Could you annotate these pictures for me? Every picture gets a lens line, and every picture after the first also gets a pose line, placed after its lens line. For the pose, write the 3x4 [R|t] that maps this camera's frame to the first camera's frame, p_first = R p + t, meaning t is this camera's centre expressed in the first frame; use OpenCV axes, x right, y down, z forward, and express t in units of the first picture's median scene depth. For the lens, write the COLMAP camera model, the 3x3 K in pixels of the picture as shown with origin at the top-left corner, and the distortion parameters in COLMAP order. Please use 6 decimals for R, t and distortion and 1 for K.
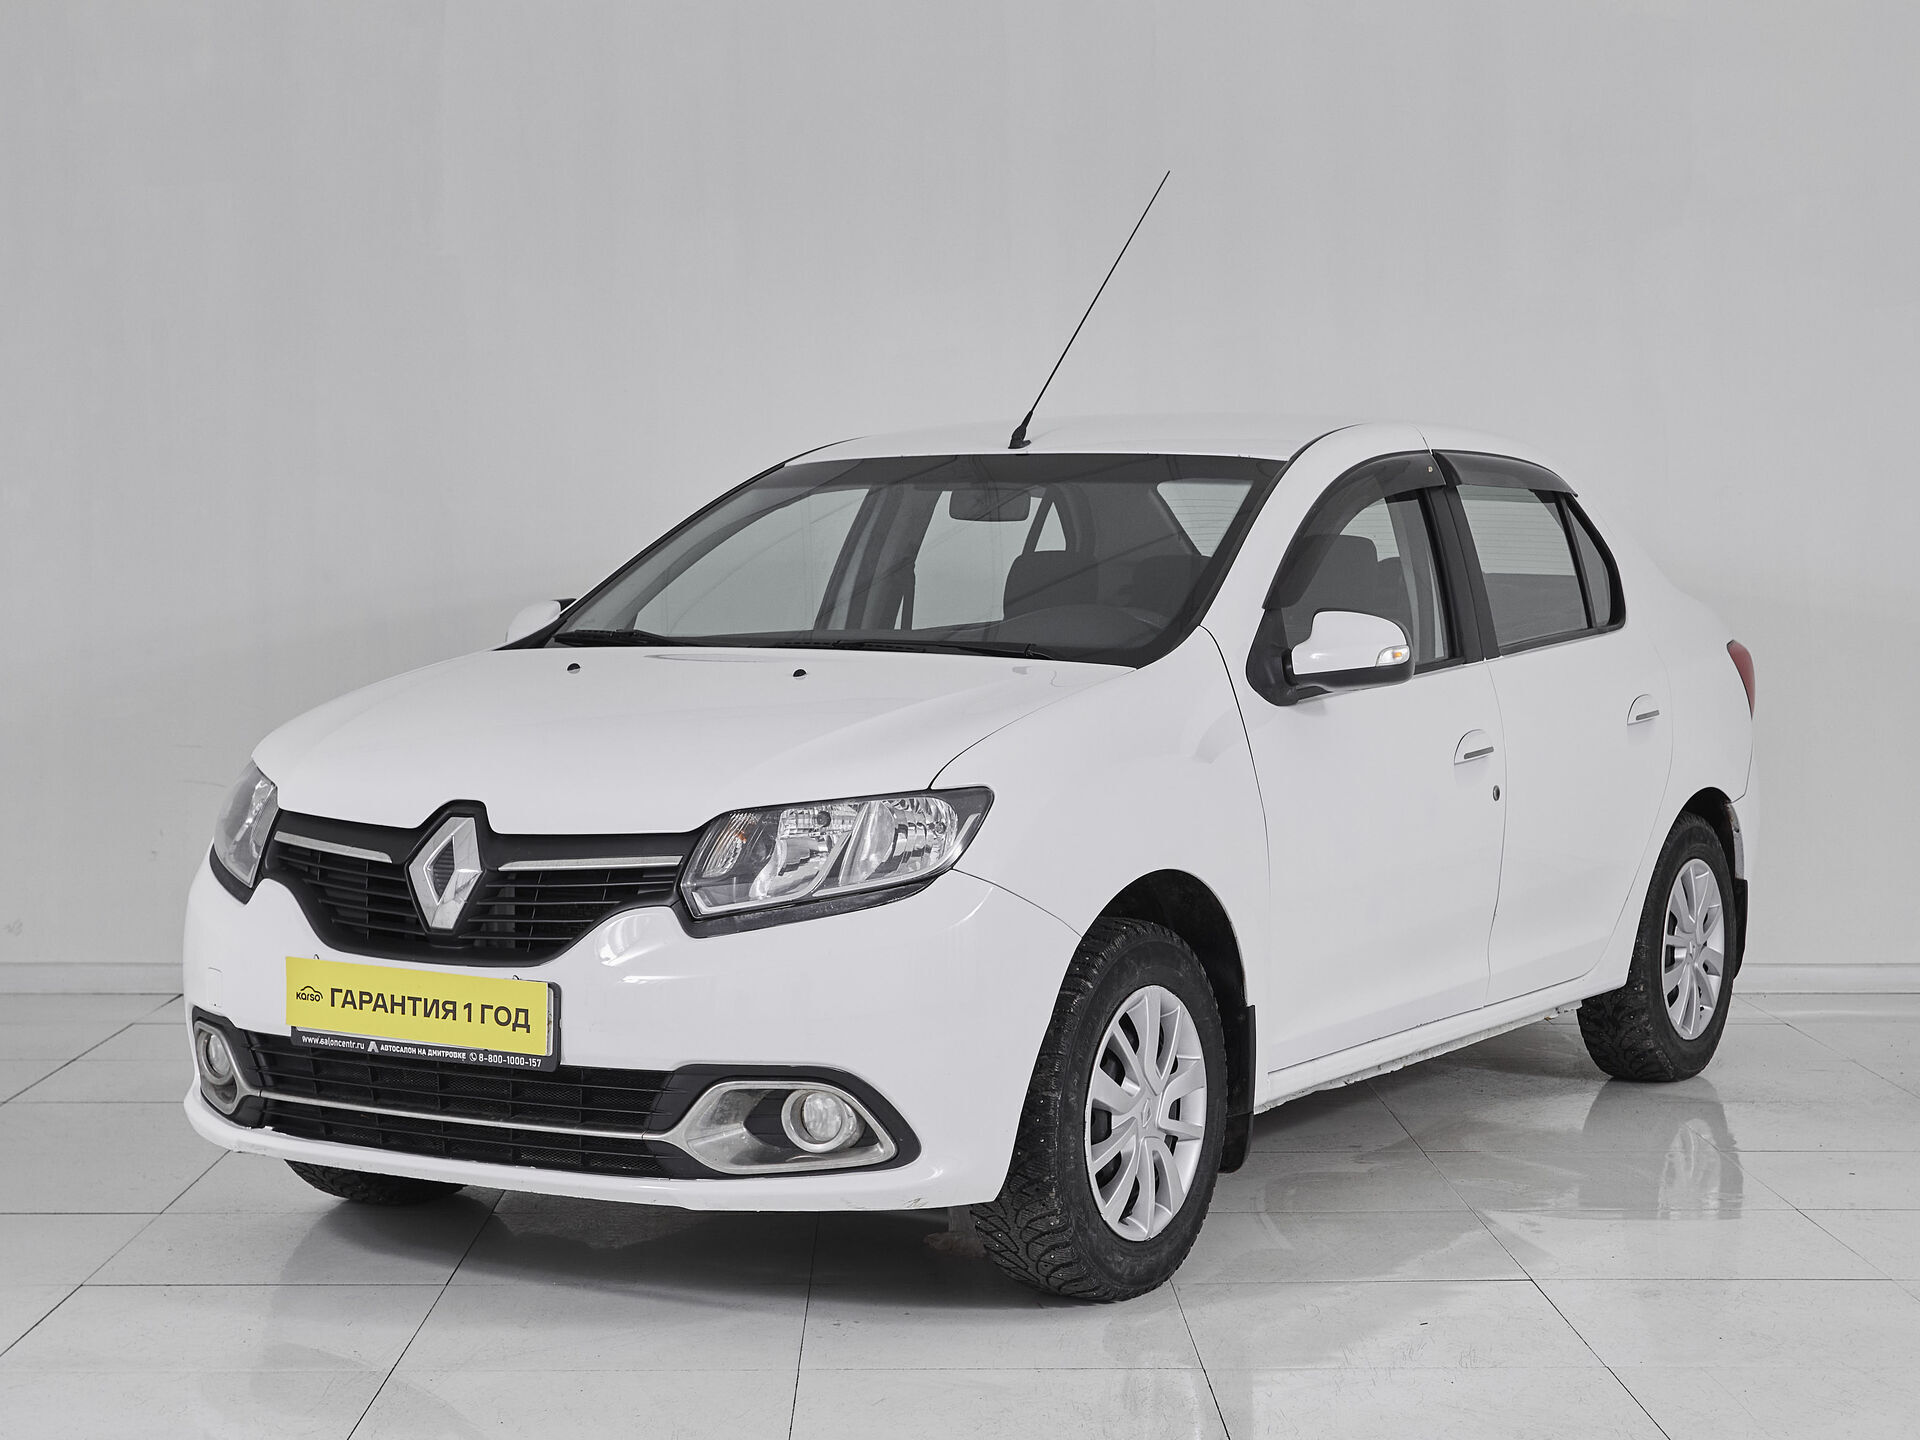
lens RADIAL K [[3426.1, 0, 960.0], [0, 3426.1, 720.0], [0, 0, 1]] dist [-0.046097, -0.133582]
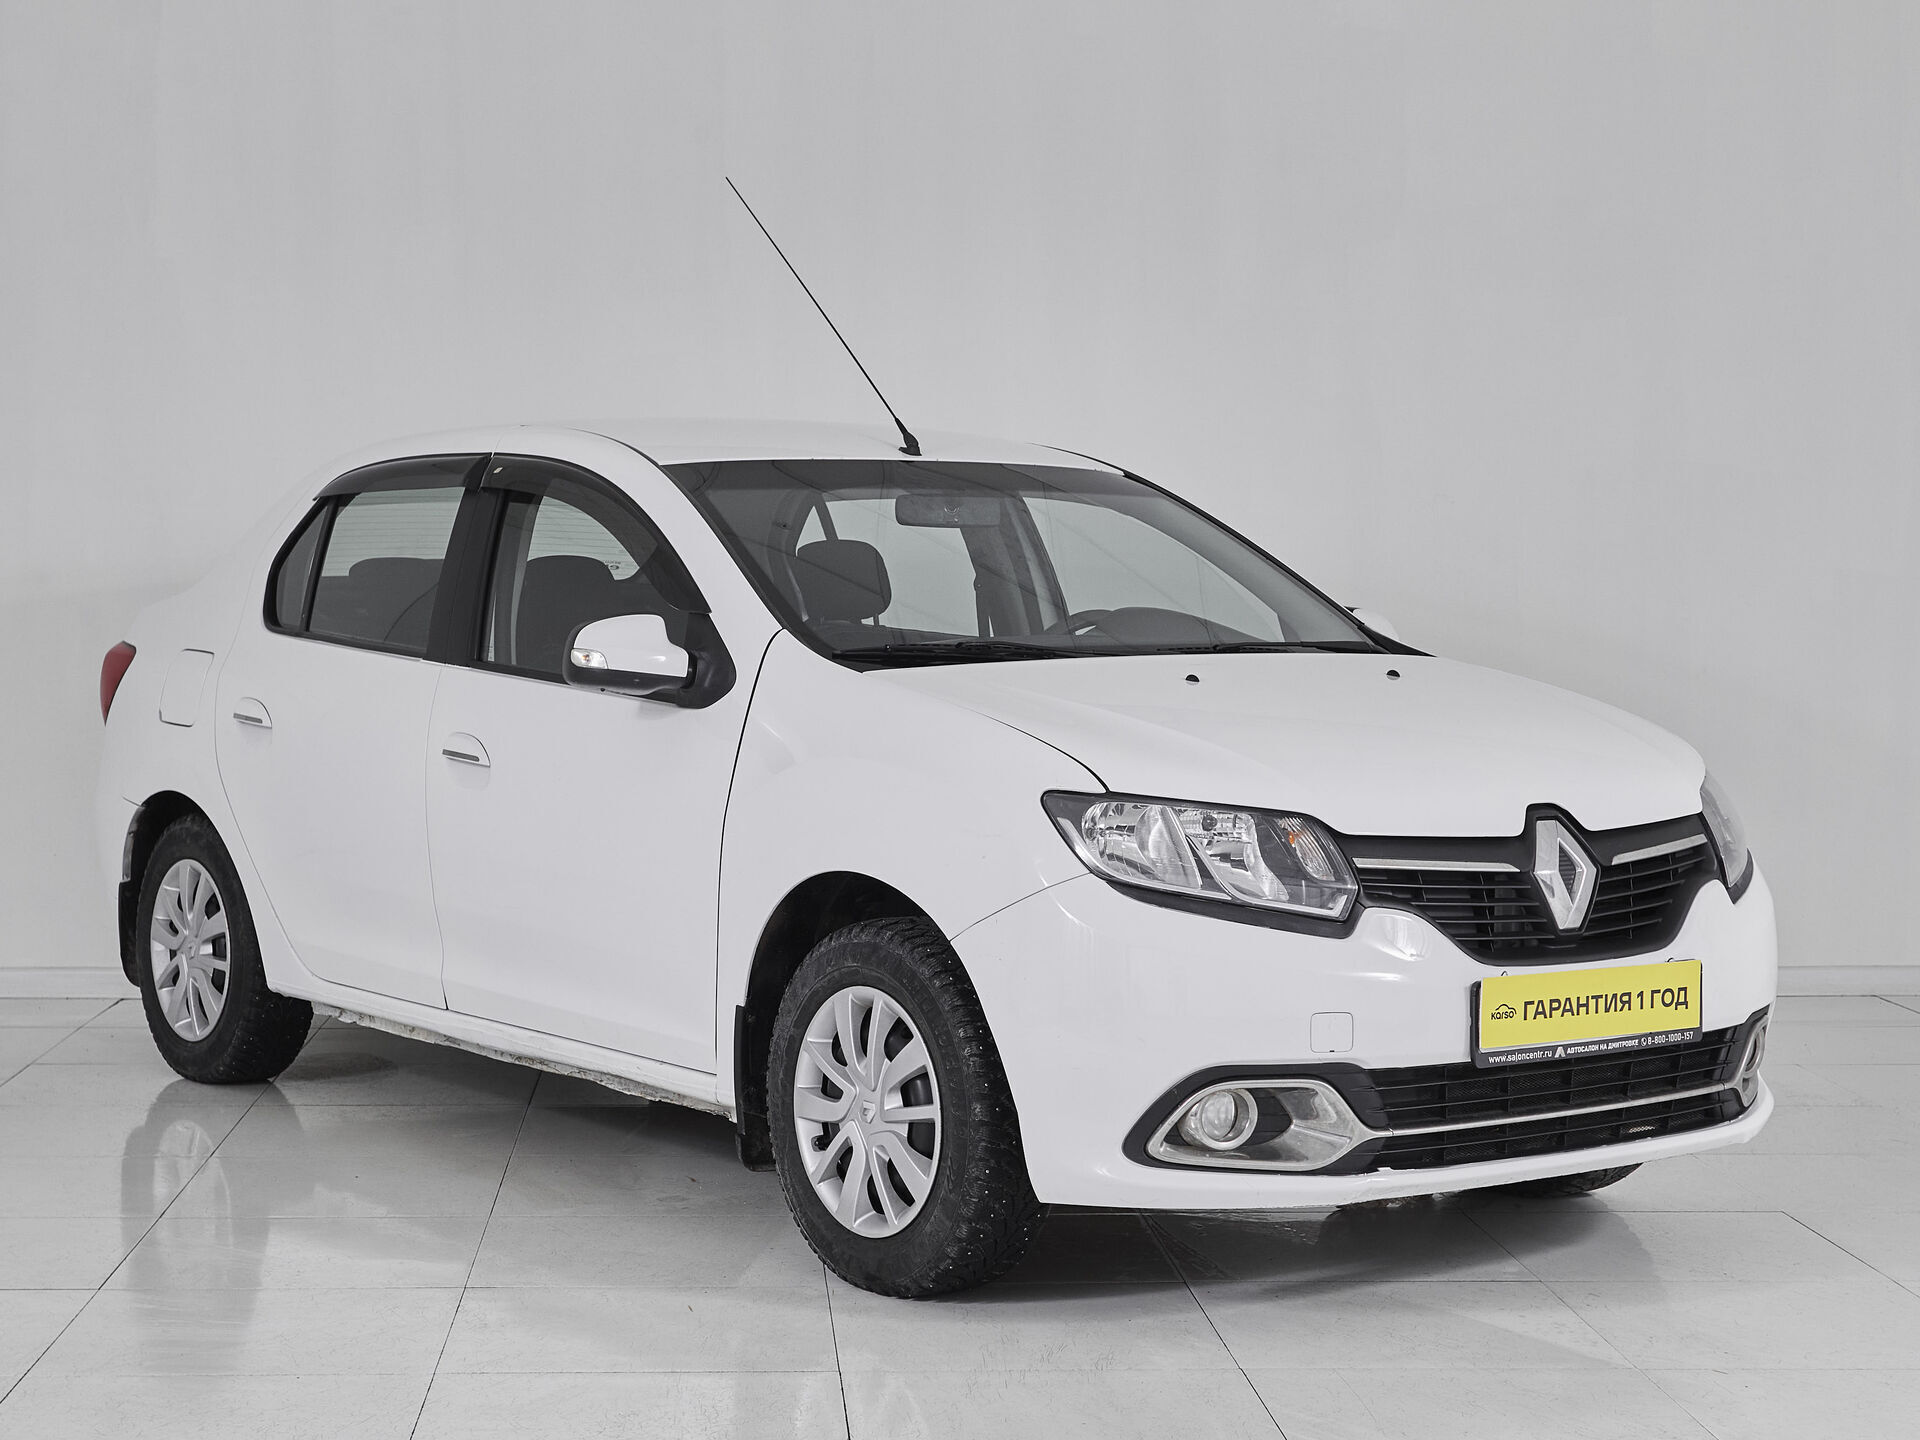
lens RADIAL K [[3426.1, 0, 960.0], [0, 3426.1, 720.0], [0, 0, 1]] dist [-0.046097, -0.133582]
pose [[0.371806, -0.044453, 0.927246, -1.176751], [0.042044, 0.998634, 0.031017, -0.041472], [-0.927358, 0.027453, 0.373167, 0.789066]]
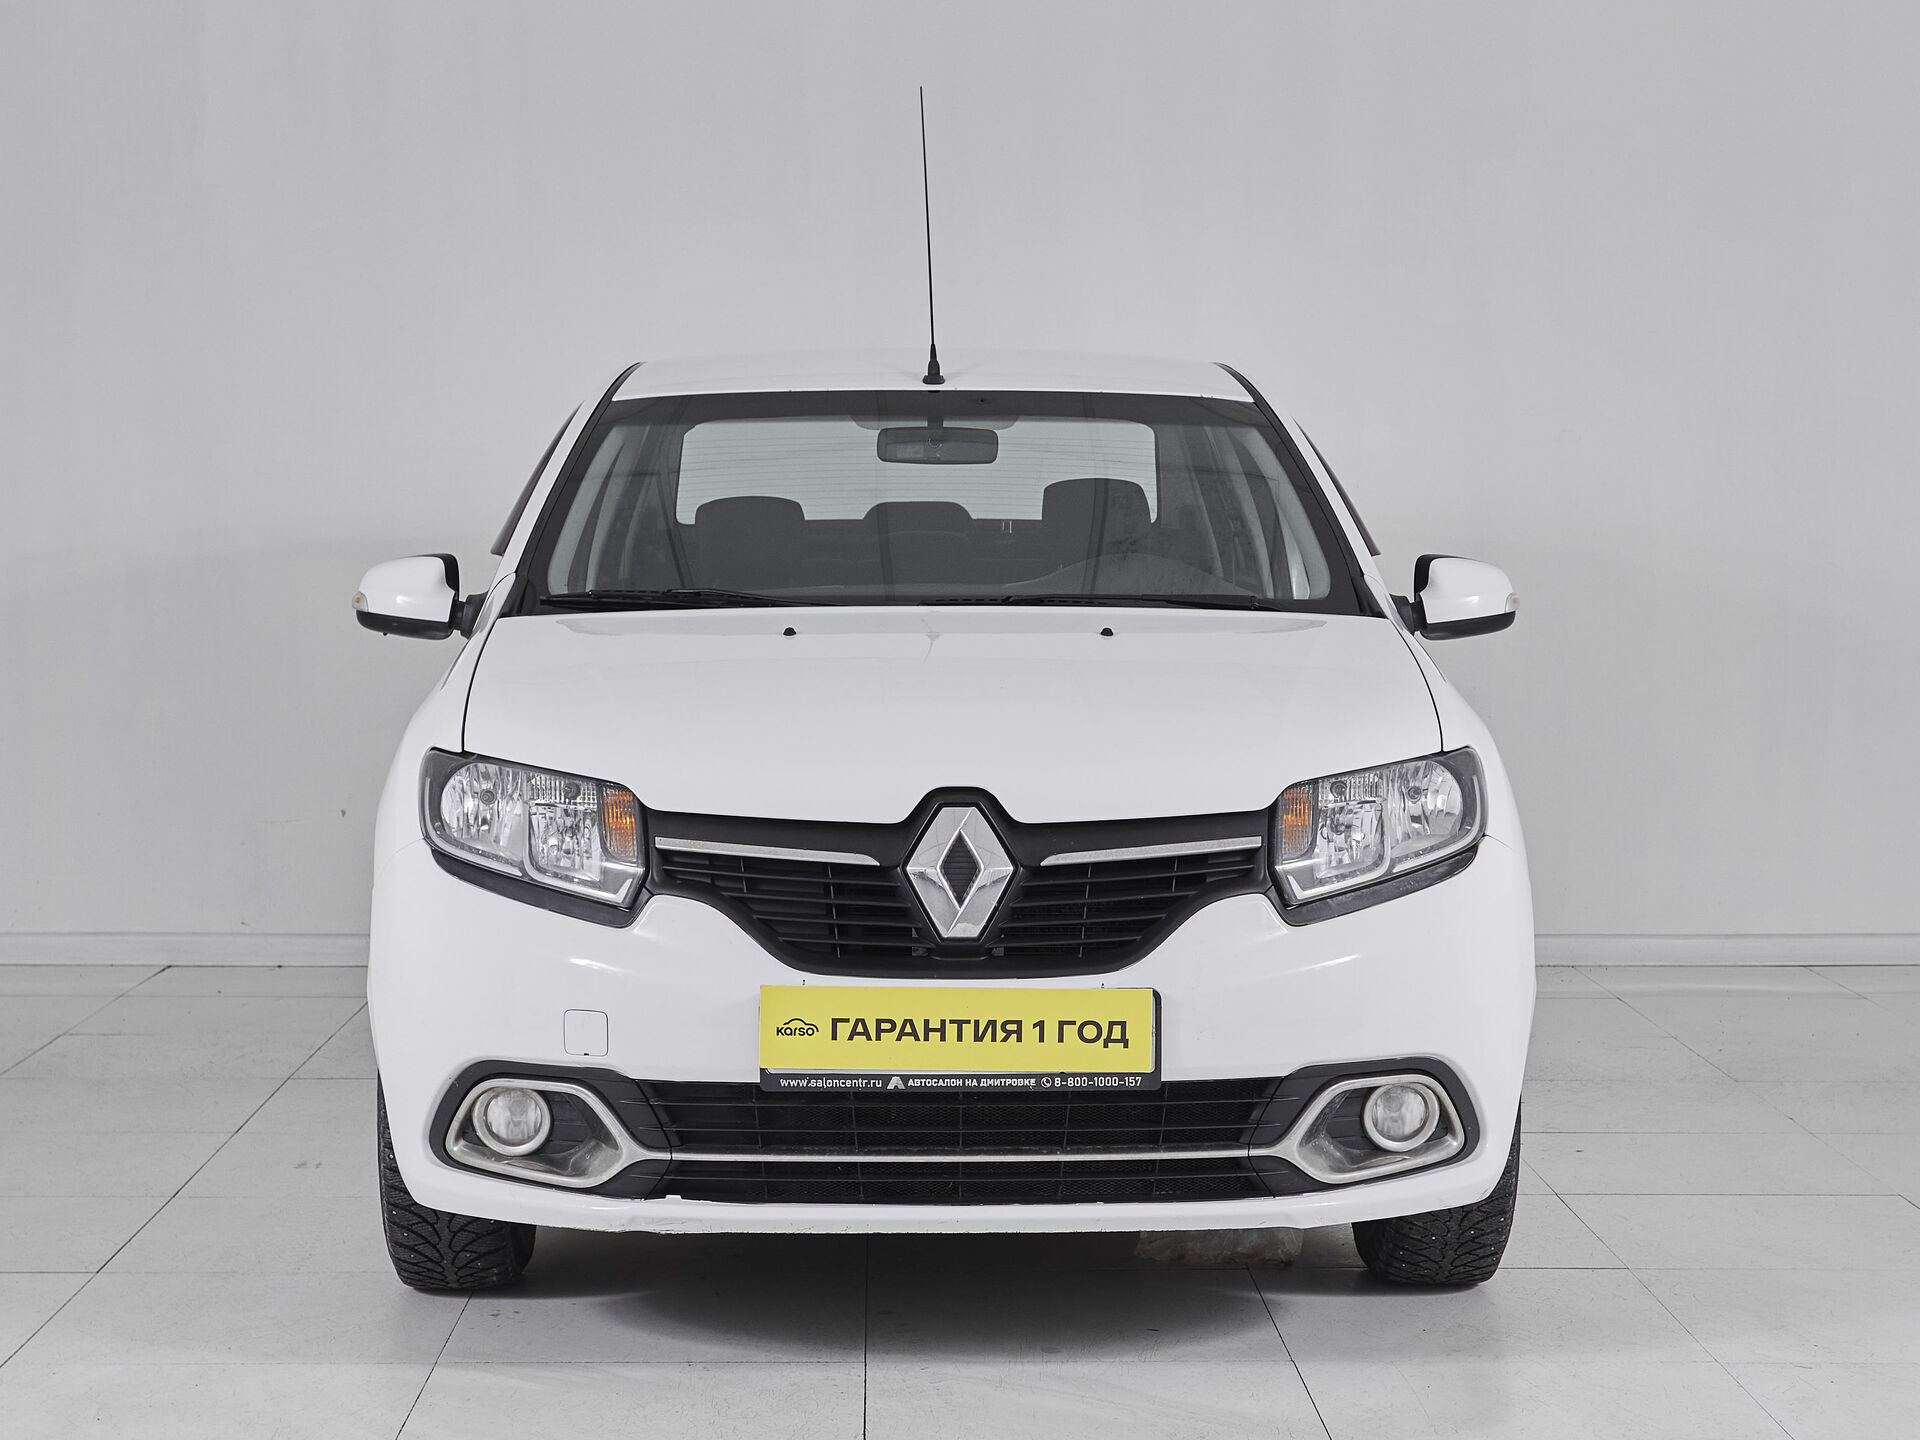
lens RADIAL K [[3696.9, 0, 960.0], [0, 3696.9, 720.0], [0, 0, 1]] dist [0.052737, -6.056117]
pose [[0.842437, -0.032545, 0.537810, -0.649502], [0.028363, 0.999469, 0.016053, -0.008187], [-0.538047, 0.001731, 0.842913, 0.223906]]
